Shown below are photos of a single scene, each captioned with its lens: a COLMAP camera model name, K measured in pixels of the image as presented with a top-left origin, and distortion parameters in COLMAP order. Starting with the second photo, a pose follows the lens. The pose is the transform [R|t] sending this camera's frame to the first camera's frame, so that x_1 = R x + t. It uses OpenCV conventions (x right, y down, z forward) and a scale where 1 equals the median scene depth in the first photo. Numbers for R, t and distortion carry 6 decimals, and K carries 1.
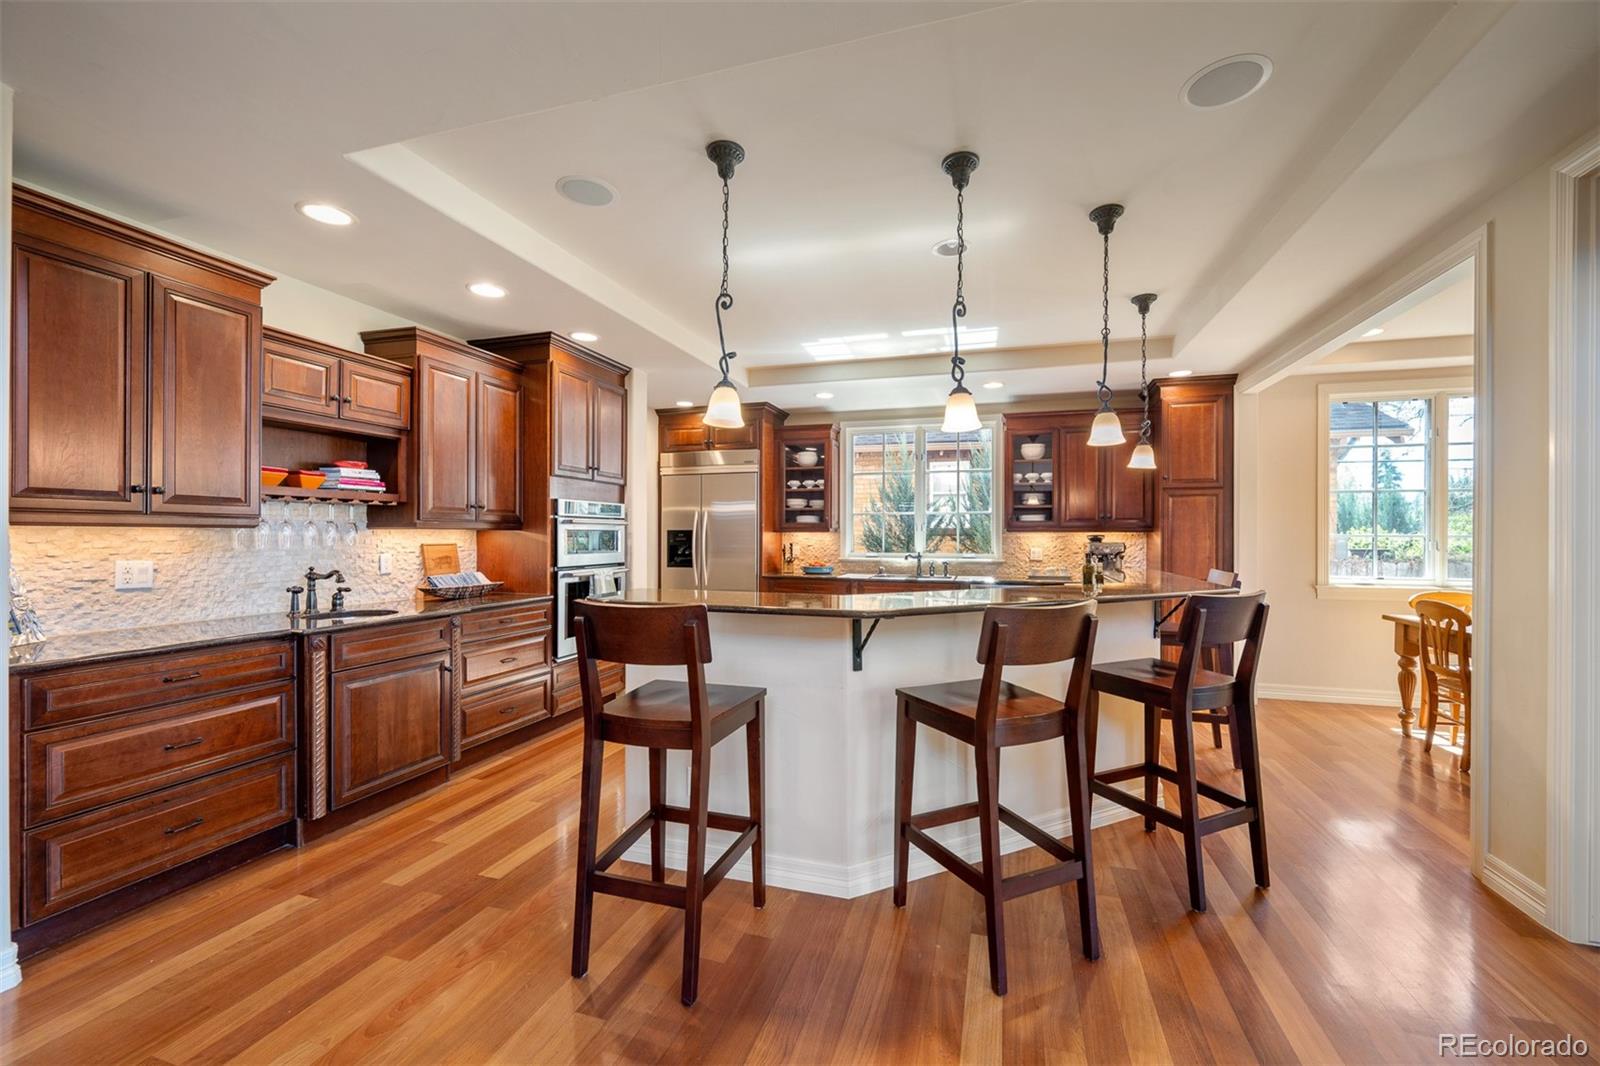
lens RADIAL K [[638.7, 0, 800.5], [0, 638.7, 534.6], [0, 0, 1]] dist [-0.000954, -0.000021]
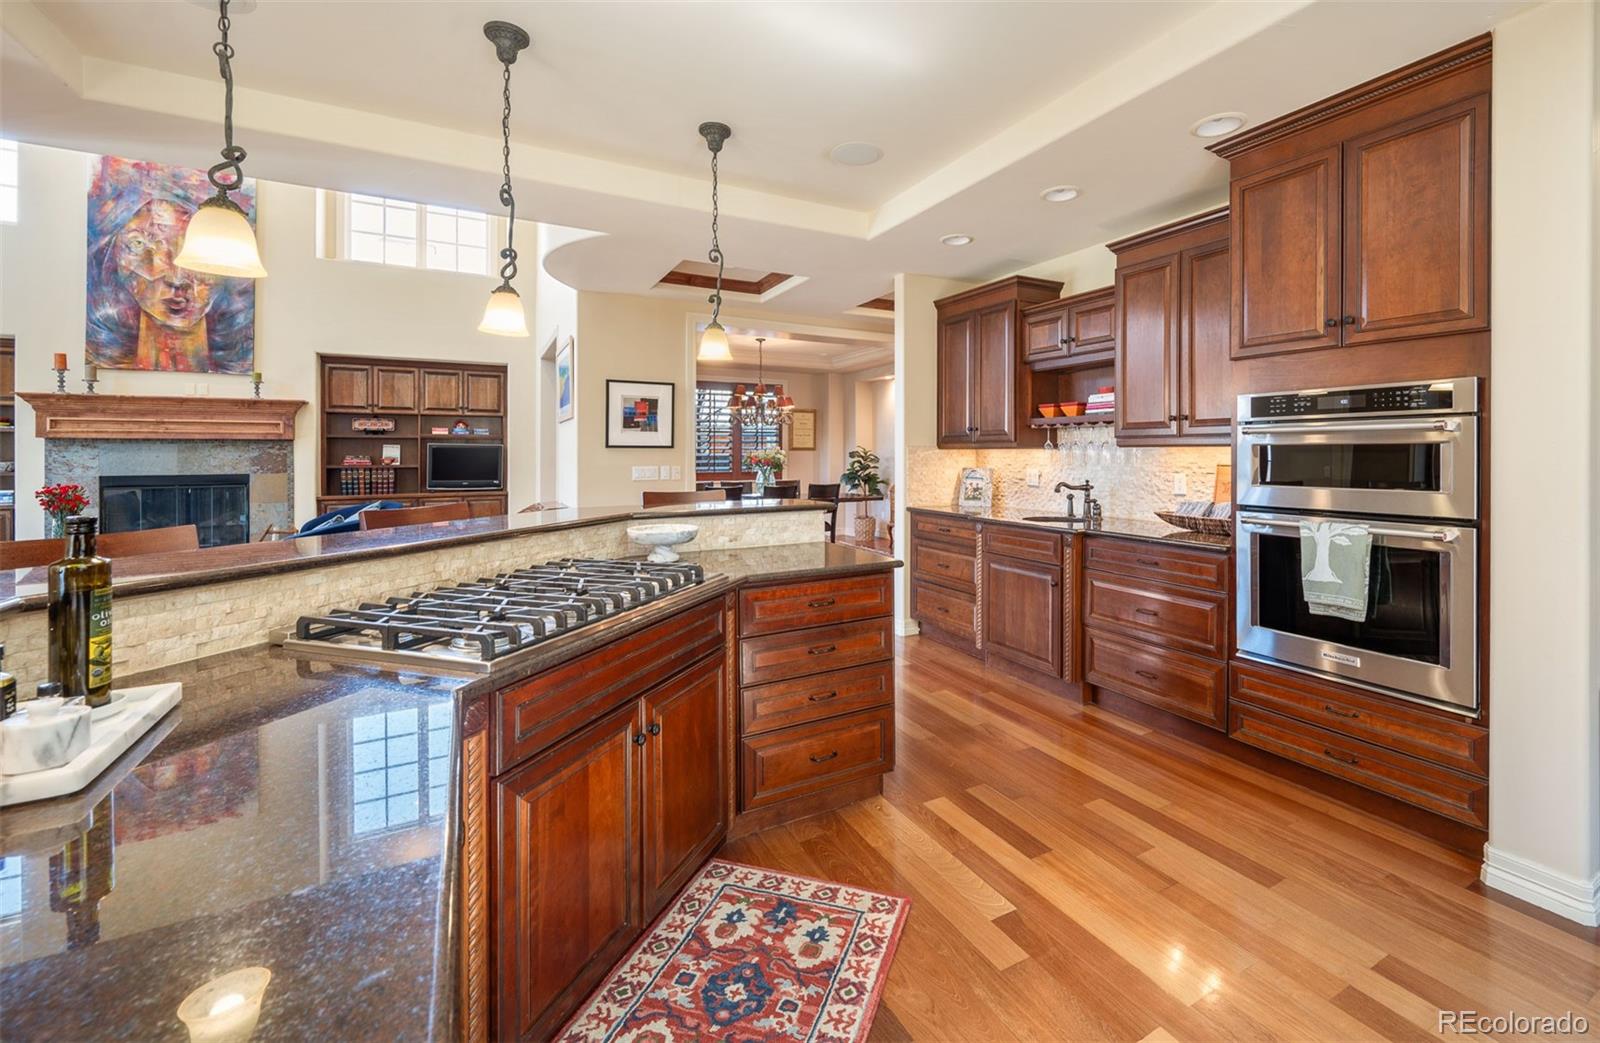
lens RADIAL K [[685.4, 0, 859.1], [0, 685.4, 457.9], [0, 0, 1]] dist [-0.003522, -0.000478]
pose [[-0.673803, 0.007531, -0.738873, 0.430007], [0.003300, 0.999969, 0.007183, -0.001638], [0.738904, 0.002402, -0.673806, 1.369806]]
